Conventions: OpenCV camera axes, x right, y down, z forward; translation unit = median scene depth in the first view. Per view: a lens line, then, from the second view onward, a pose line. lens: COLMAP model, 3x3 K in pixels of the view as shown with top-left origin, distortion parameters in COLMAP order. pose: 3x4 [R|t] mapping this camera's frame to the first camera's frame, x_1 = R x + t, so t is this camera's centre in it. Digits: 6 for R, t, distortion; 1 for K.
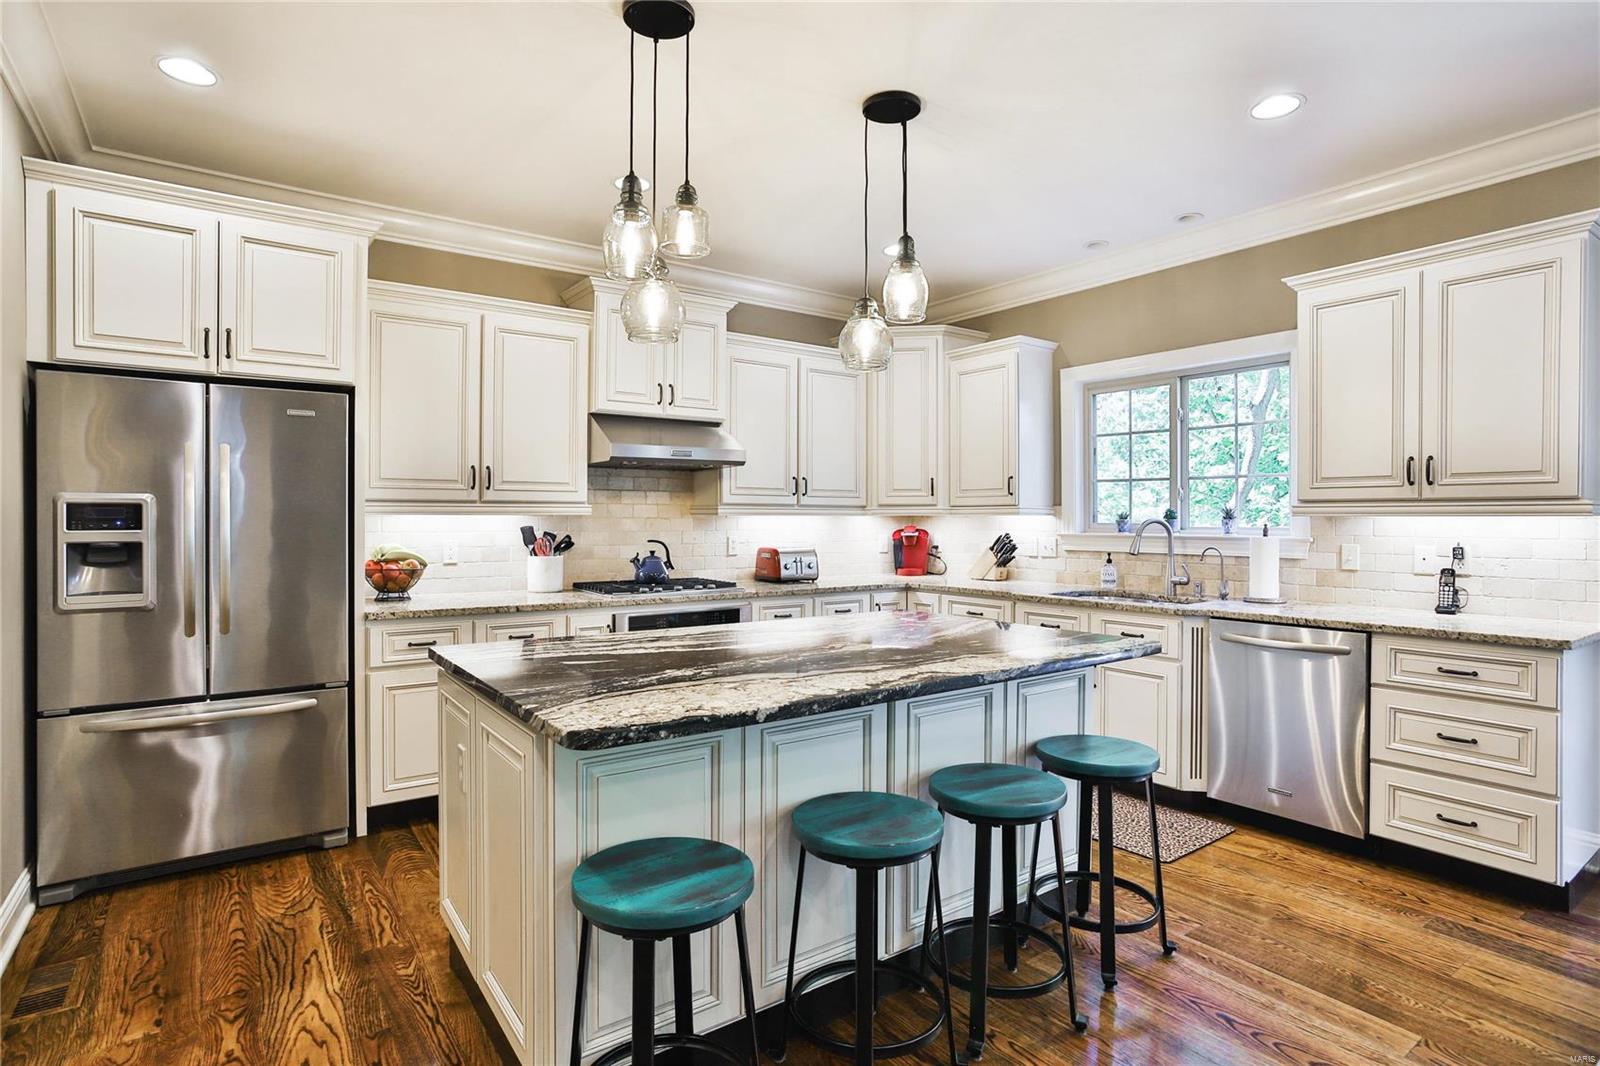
lens RADIAL K [[803.3, 0, 814.6], [0, 803.3, 520.5], [0, 0, 1]] dist [-0.049465, 0.033769]
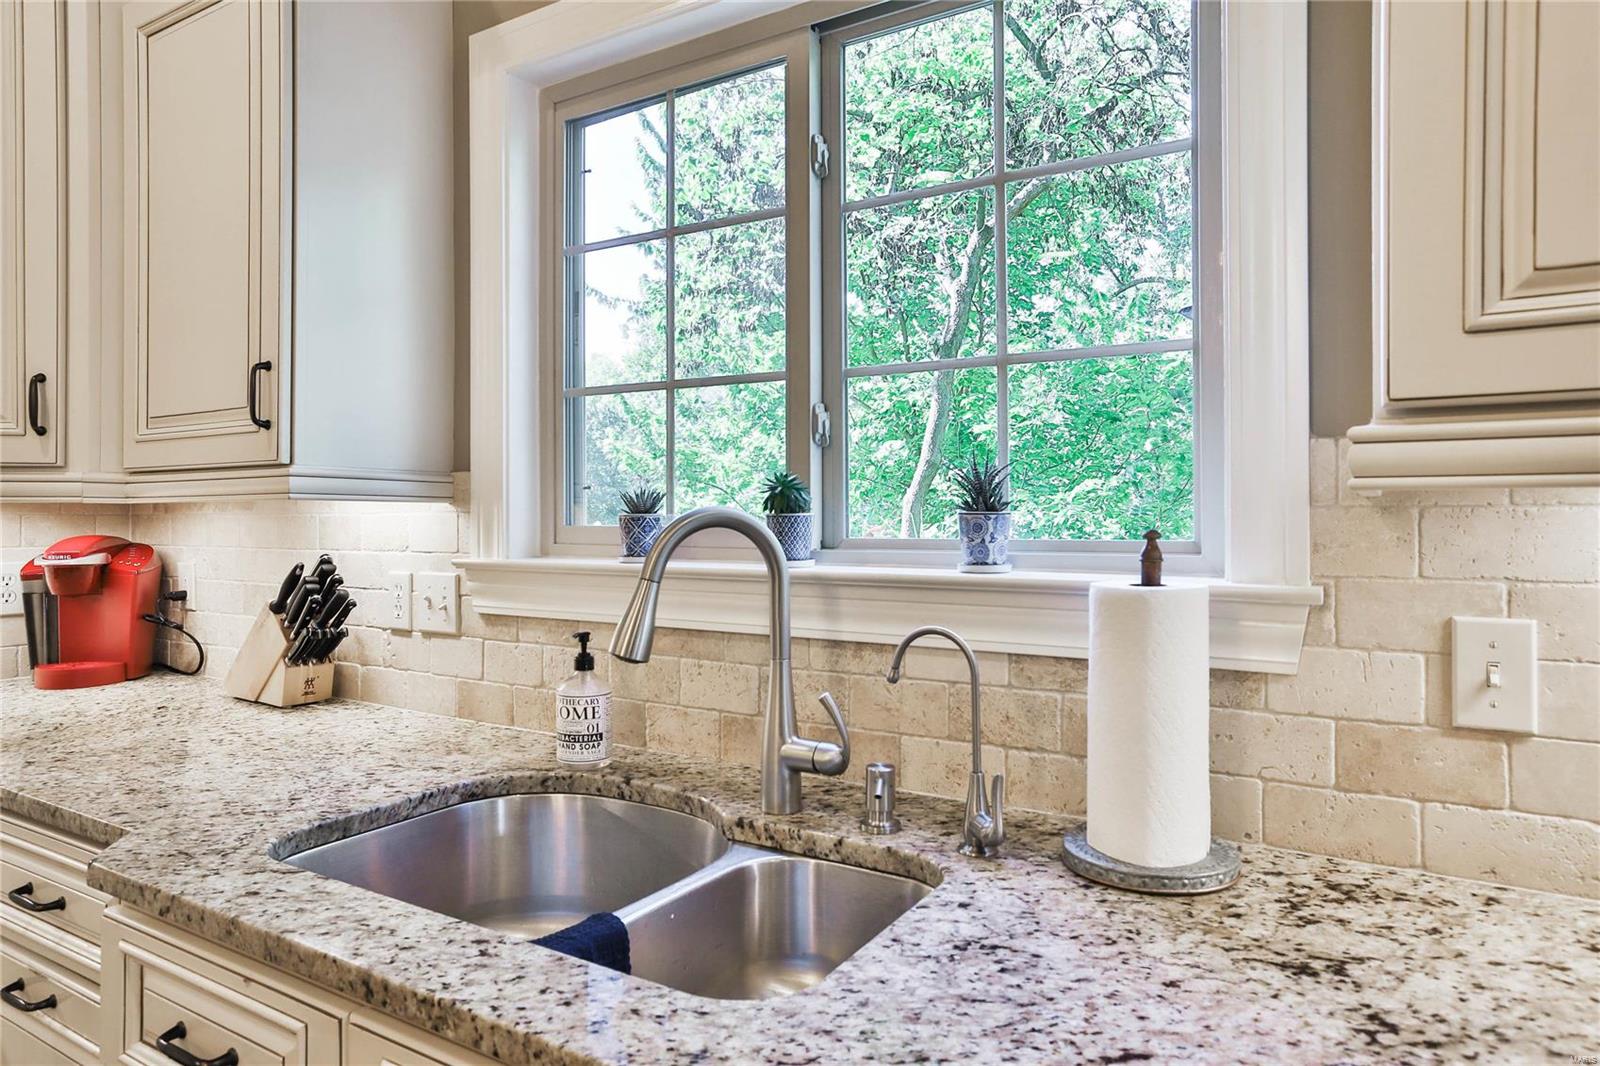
lens RADIAL K [[1027.6, 0, 720.0], [0, 1027.6, 505.7], [0, 0, 1]] dist [-0.028743, 0.002057]
pose [[0.952716, 0.001180, 0.303858, 0.330071], [0.002692, 0.999920, -0.012324, 0.000498], [-0.303849, 0.012559, 0.952637, 0.694830]]
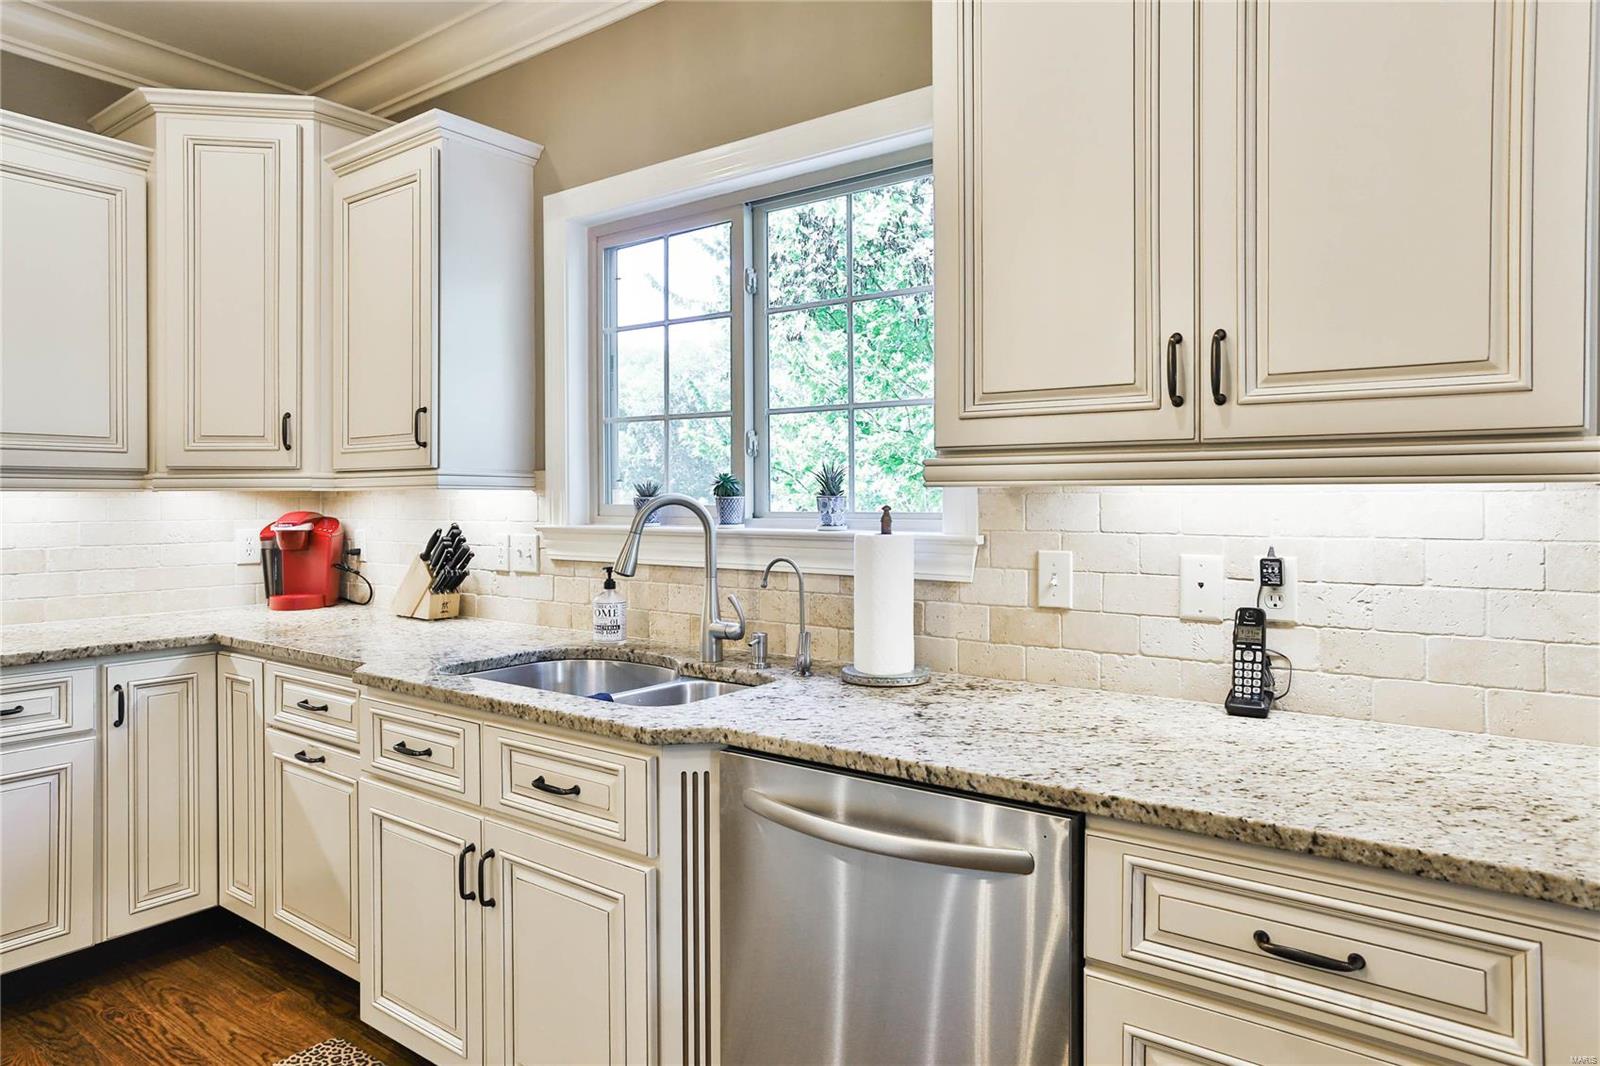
lens RADIAL K [[992.3, 0, 735.5], [0, 992.3, 494.5], [0, 0, 1]] dist [-0.019330, 0.021614]
pose [[0.970566, -0.002781, 0.240818, 0.324213], [0.004193, 0.999977, -0.005350, 0.000710], [-0.240798, 0.006202, 0.970556, 0.440237]]
